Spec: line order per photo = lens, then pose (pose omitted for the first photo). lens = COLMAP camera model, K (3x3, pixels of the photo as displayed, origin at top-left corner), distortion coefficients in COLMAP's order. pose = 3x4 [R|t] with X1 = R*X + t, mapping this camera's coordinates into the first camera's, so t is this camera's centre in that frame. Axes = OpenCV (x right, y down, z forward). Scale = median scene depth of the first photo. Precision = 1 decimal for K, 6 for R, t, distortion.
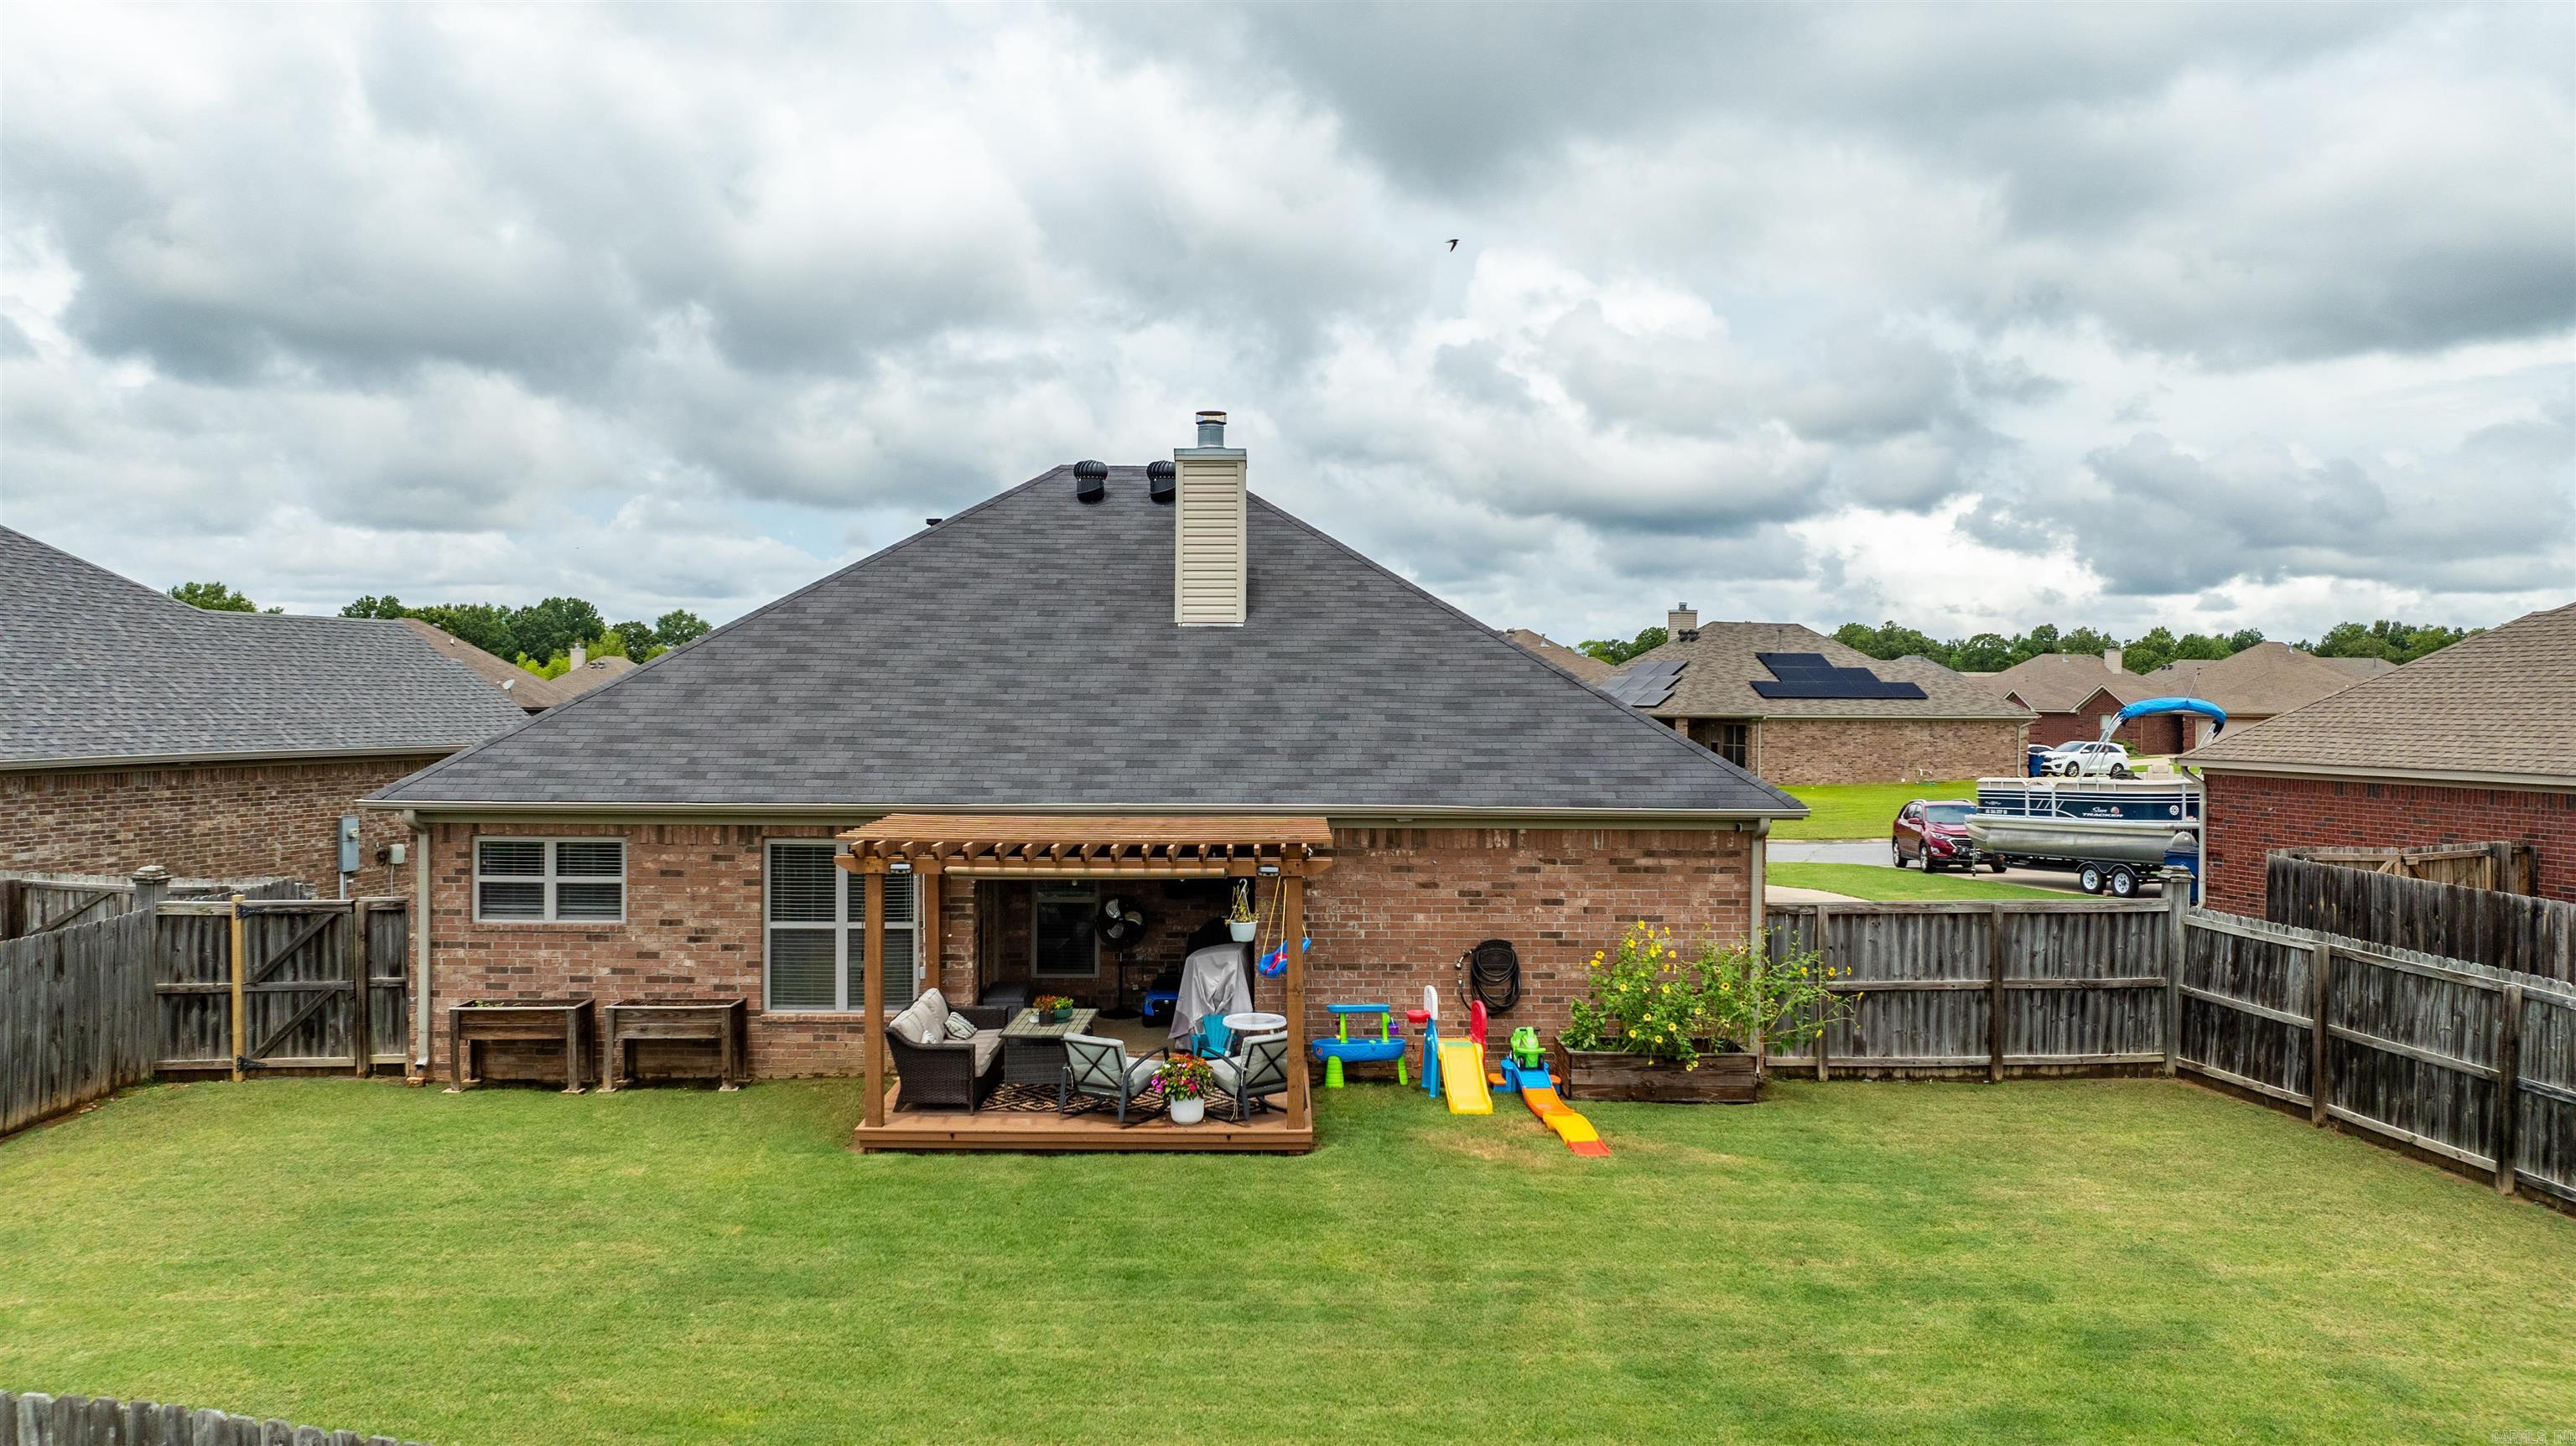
lens RADIAL K [[1814.5, 0, 1278.1], [0, 1814.5, 721.3], [0, 0, 1]] dist [-0.028427, 0.020080]
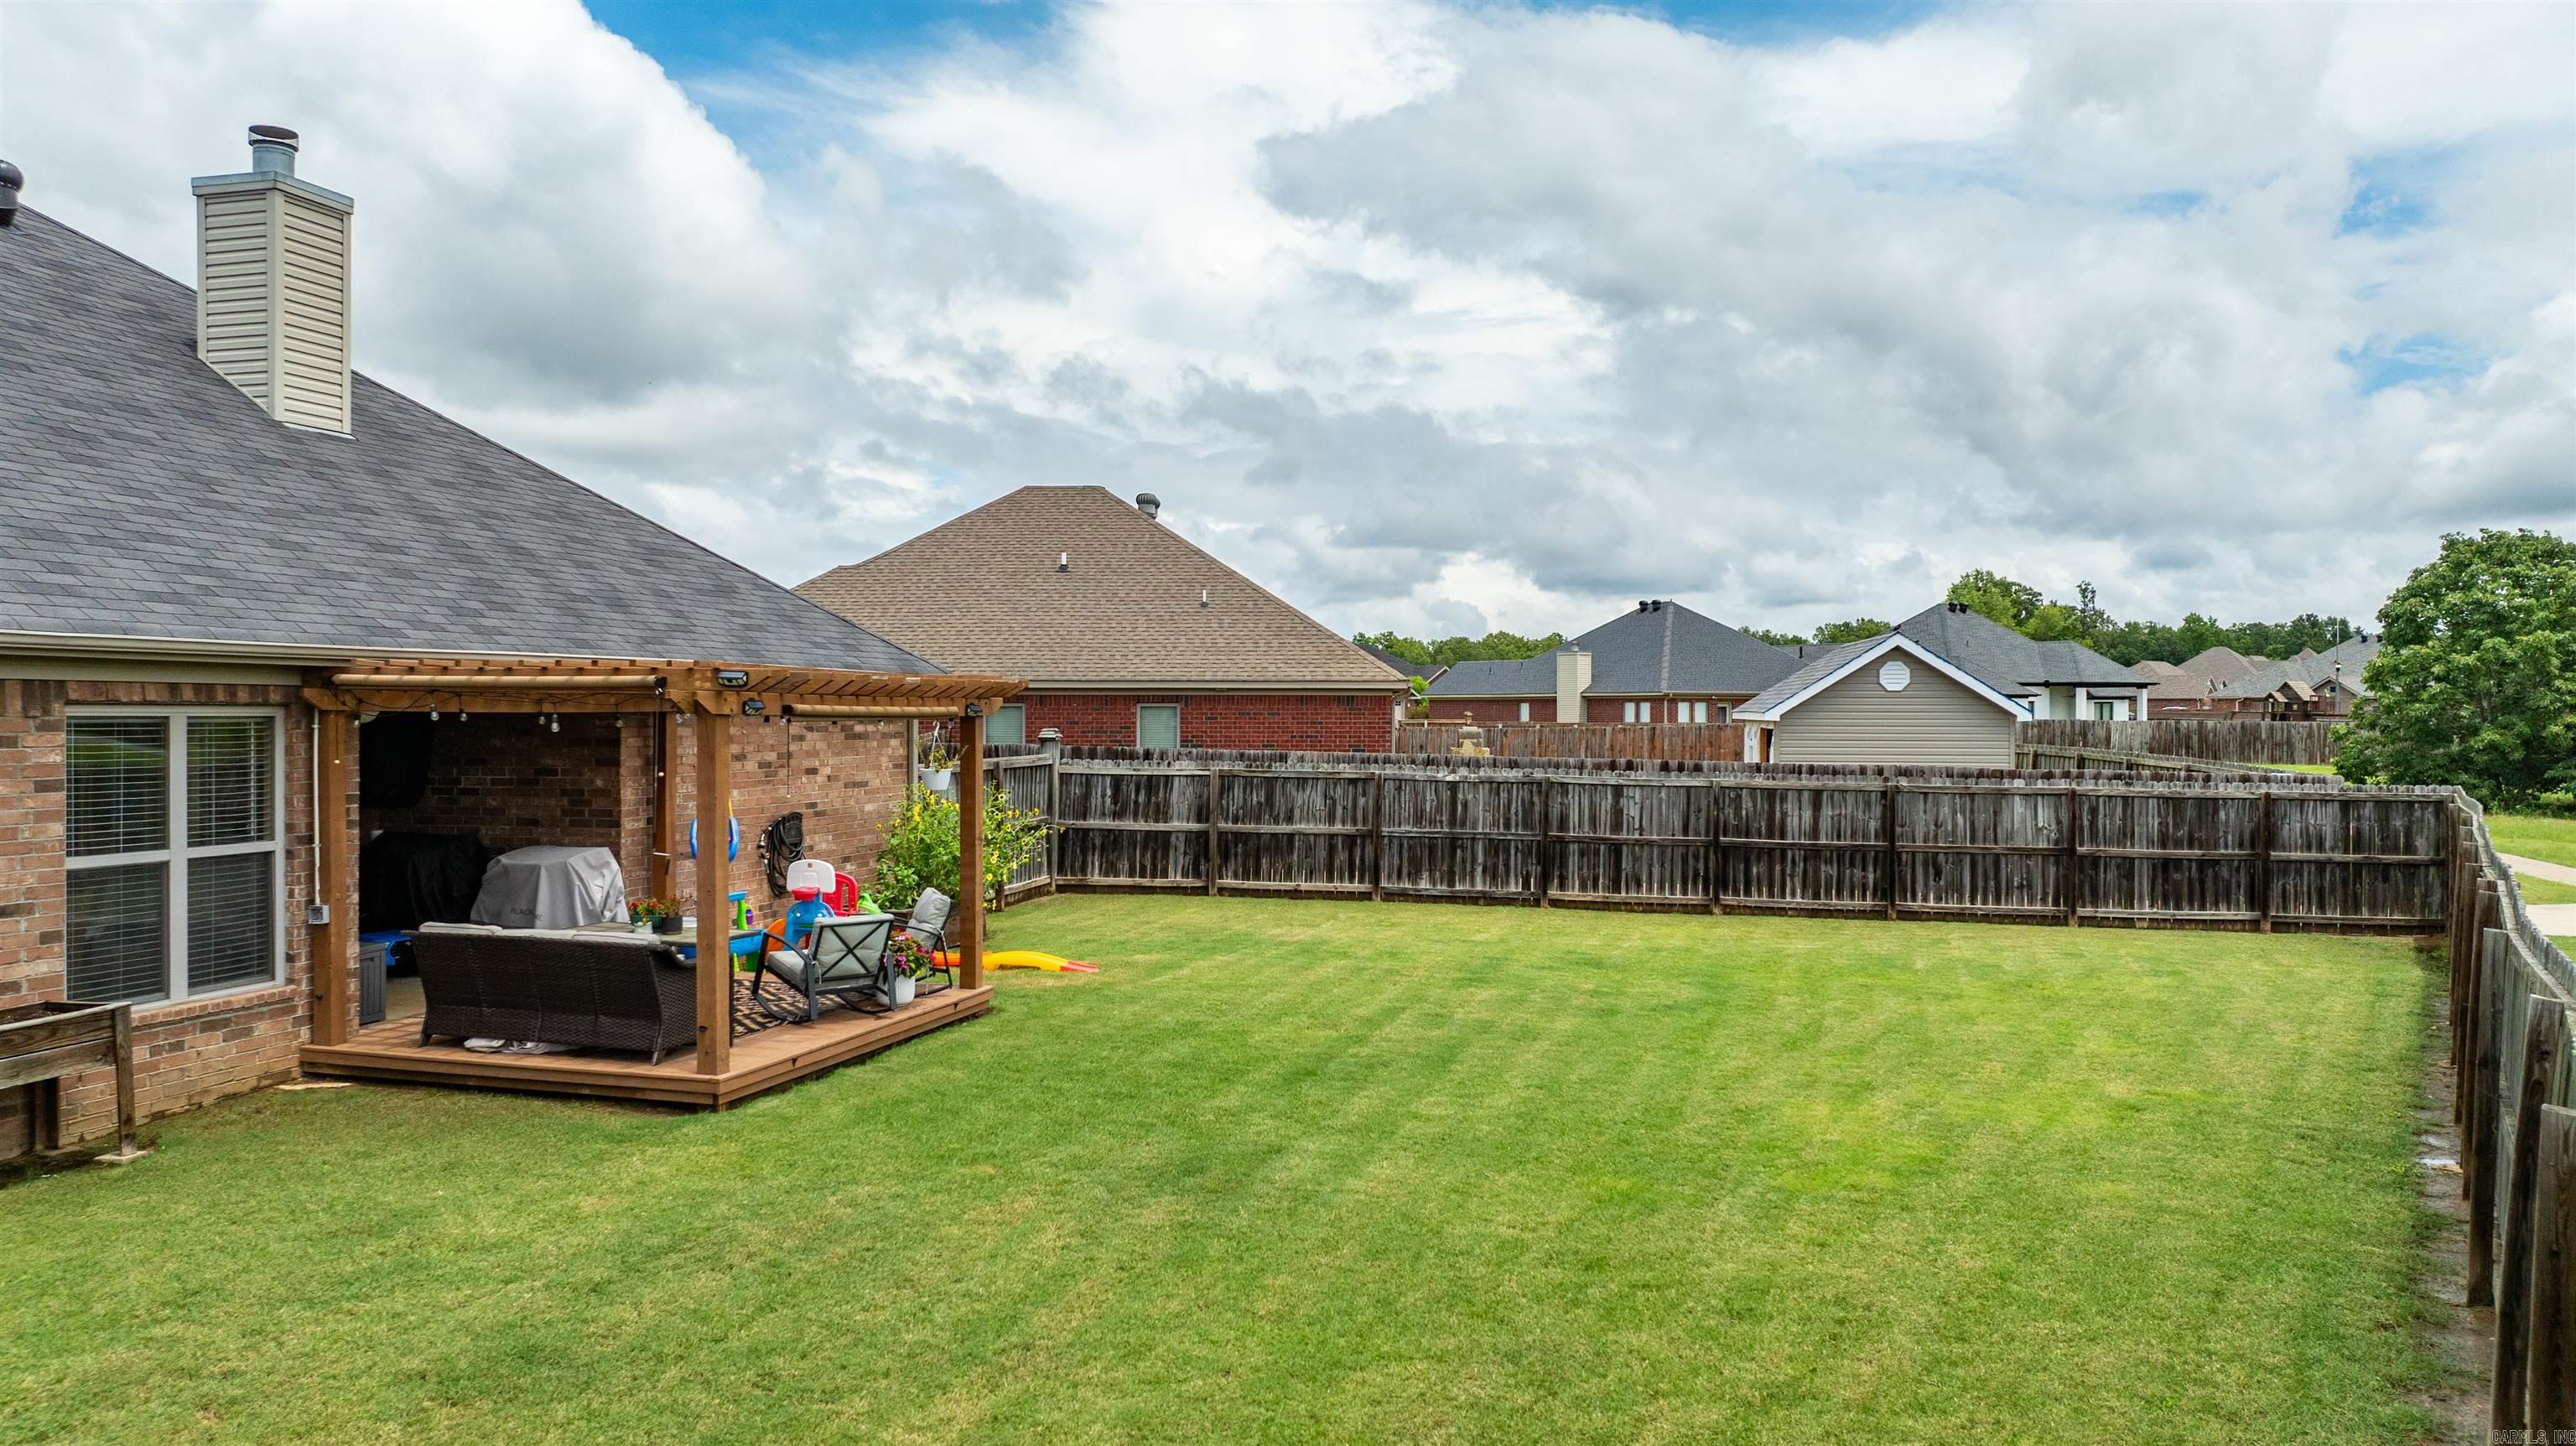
lens RADIAL K [[1814.5, 0, 1305.7], [0, 1814.5, 714.7], [0, 0, 1]] dist [-0.028427, 0.020080]
pose [[0.265862, -0.005693, 0.963994, -0.709129], [0.011004, 0.999935, 0.002870, 0.070310], [-0.963948, 0.009845, 0.265908, 0.494108]]
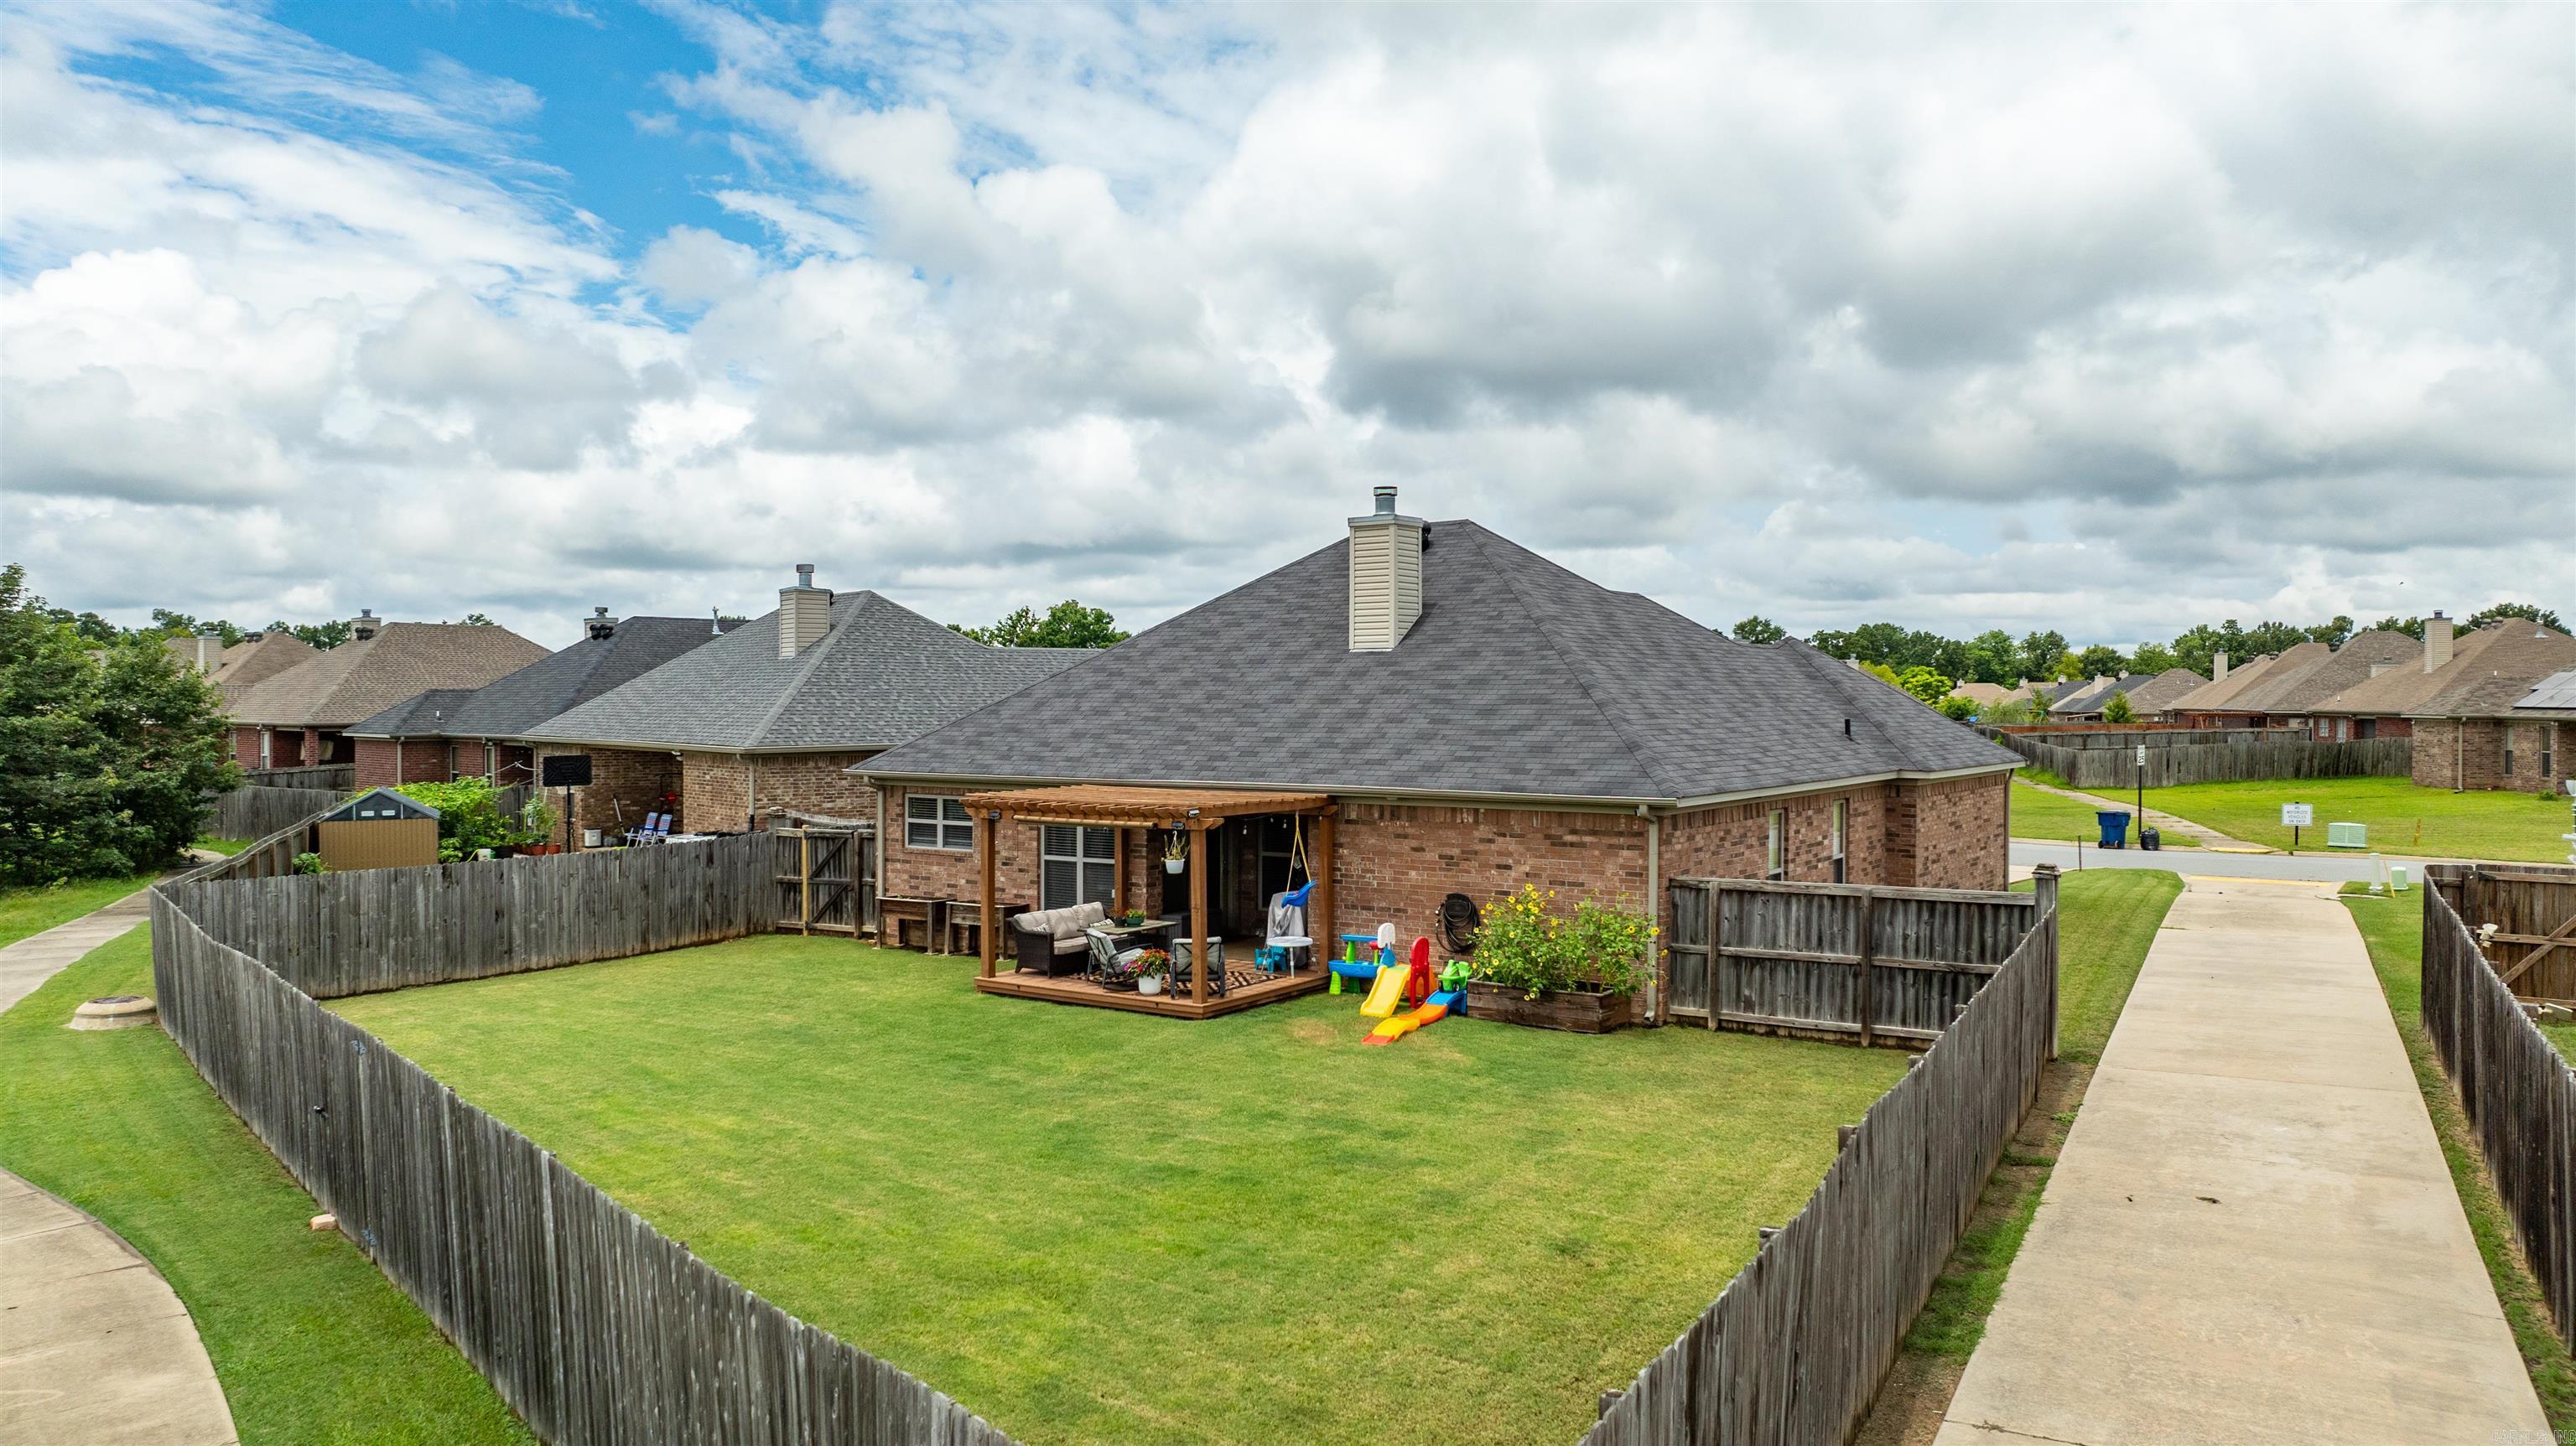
lens RADIAL K [[1814.5, 0, 1275.1], [0, 1814.5, 711.2], [0, 0, 1]] dist [-0.028427, 0.020080]
pose [[0.815413, -0.001036, -0.578879, 0.759432], [-0.002919, 0.999978, -0.005901, -0.001263], [0.578872, 0.006502, 0.815392, -0.127839]]
